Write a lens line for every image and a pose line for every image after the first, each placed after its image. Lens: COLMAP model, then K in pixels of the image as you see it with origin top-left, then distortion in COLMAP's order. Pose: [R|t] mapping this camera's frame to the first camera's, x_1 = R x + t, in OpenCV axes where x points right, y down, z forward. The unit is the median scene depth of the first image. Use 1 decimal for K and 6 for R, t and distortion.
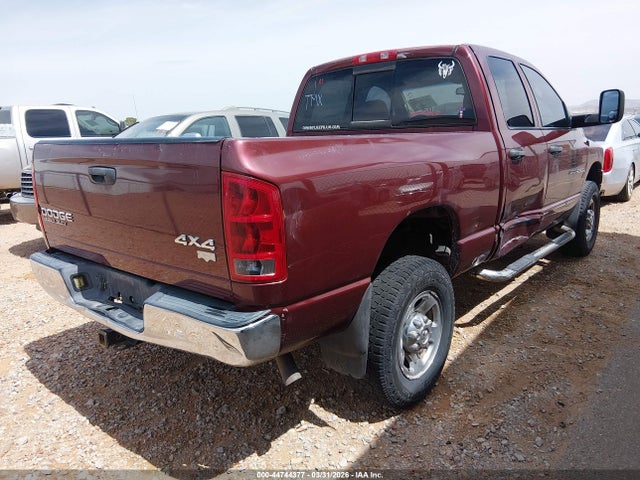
lens RADIAL K [[506.0, 0, 319.8], [0, 506.0, 240.1], [0, 0, 1]] dist [0.005714, 0.000887]
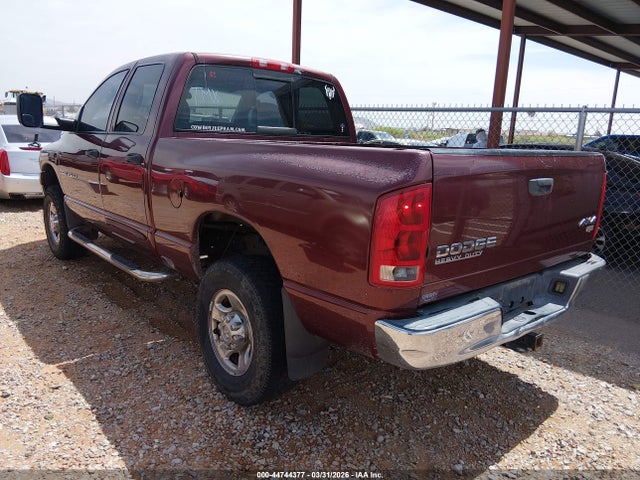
lens RADIAL K [[506.0, 0, 319.8], [0, 506.0, 239.1], [0, 0, 1]] dist [0.005714, 0.000887]
pose [[0.121268, -0.159700, 0.979689, -0.921154], [0.160635, 0.977121, 0.139398, -0.142355], [-0.979536, 0.140467, 0.144147, 0.793580]]
